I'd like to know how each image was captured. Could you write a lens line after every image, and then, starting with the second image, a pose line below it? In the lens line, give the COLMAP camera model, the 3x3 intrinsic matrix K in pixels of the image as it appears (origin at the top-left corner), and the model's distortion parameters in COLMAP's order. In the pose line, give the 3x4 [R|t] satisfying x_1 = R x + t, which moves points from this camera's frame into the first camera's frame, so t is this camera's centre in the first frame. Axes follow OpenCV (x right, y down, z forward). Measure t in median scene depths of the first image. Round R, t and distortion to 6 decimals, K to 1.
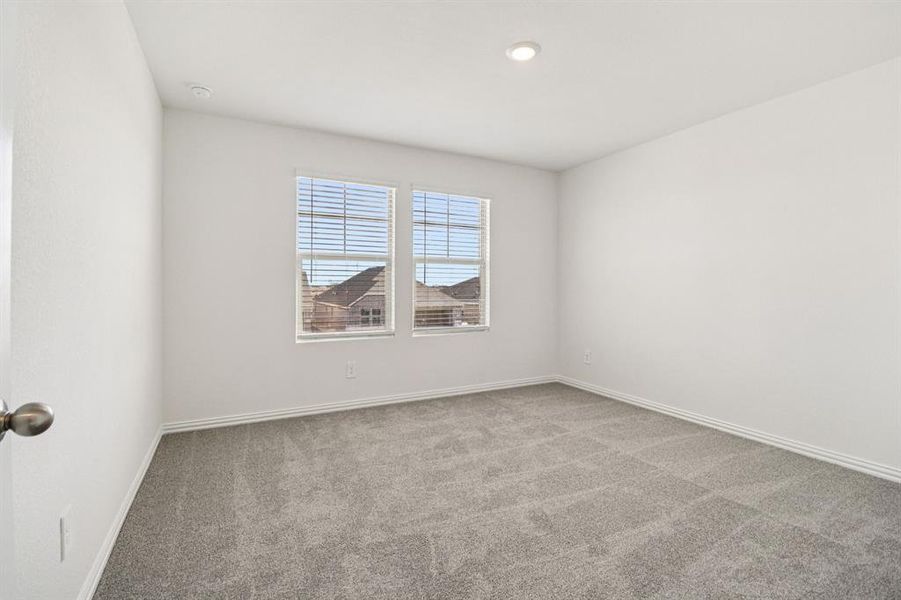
lens RADIAL K [[417.2, 0, 464.0], [0, 417.2, 291.4], [0, 0, 1]] dist [-0.009300, -0.009075]
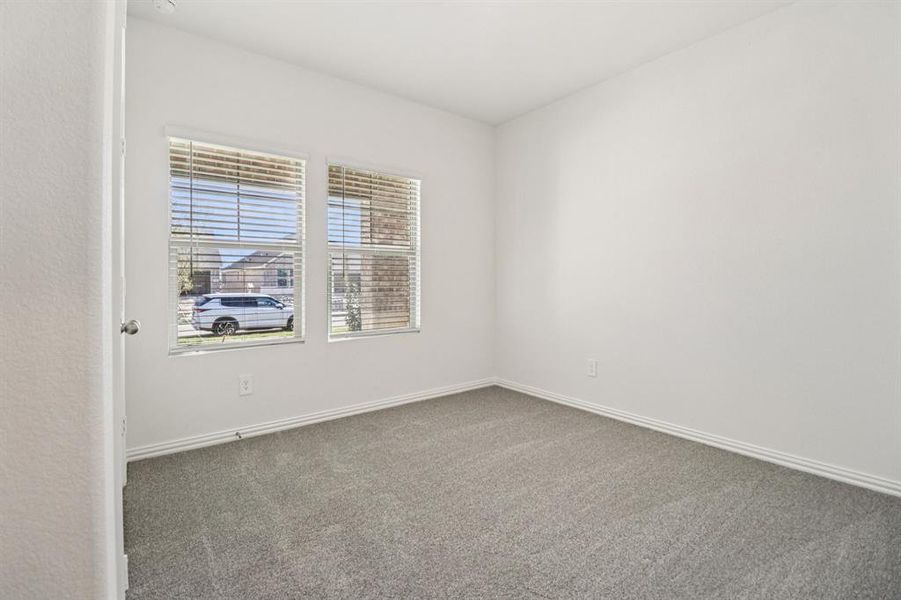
lens RADIAL K [[540.2, 0, 453.6], [0, 540.2, 293.4], [0, 0, 1]] dist [0.016772, -0.001681]
pose [[0.961437, -0.014699, 0.274631, -0.182248], [0.011502, 0.999846, 0.013246, 0.000593], [-0.274784, -0.009577, 0.961458, -0.100289]]
